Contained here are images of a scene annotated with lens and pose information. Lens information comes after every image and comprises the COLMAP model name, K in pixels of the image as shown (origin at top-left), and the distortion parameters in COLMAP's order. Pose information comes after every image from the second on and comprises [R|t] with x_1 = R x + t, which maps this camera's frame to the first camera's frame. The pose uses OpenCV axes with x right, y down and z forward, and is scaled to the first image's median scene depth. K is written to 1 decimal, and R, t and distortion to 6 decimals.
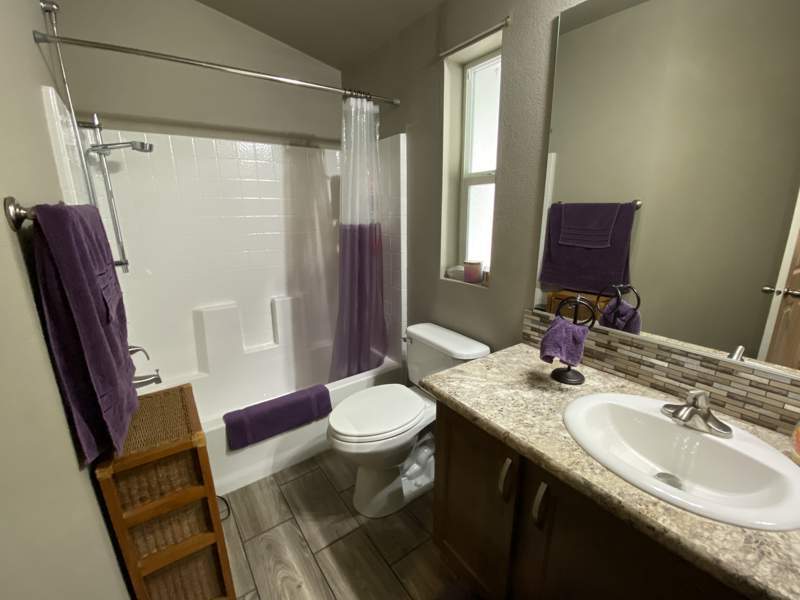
lens RADIAL K [[346.7, 0, 398.6], [0, 346.7, 297.9], [0, 0, 1]] dist [0.021384, -0.018469]
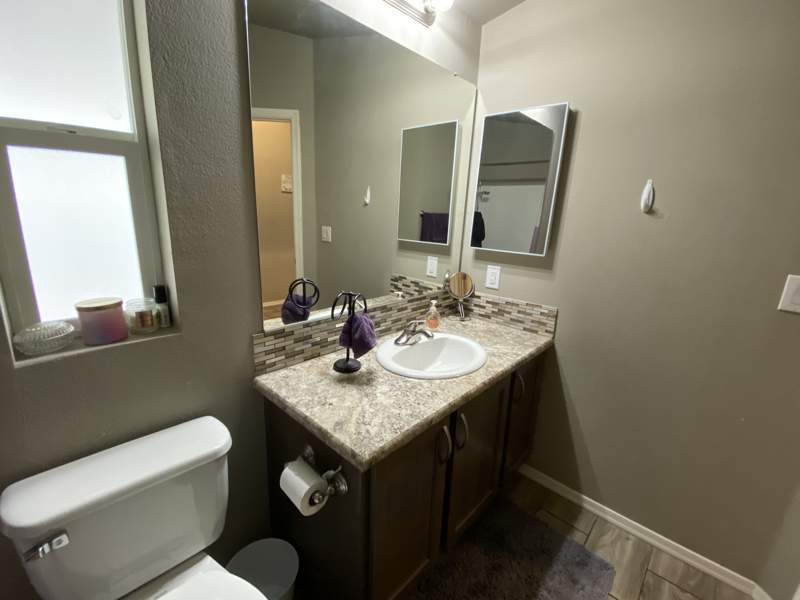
lens RADIAL K [[340.8, 0, 395.6], [0, 340.8, 301.4], [0, 0, 1]] dist [0.020992, -0.022559]
pose [[-0.197833, -0.246623, 0.948704, -0.509851], [0.205205, 0.935968, 0.286103, -0.237827], [-0.958516, 0.251279, -0.134557, 0.945921]]
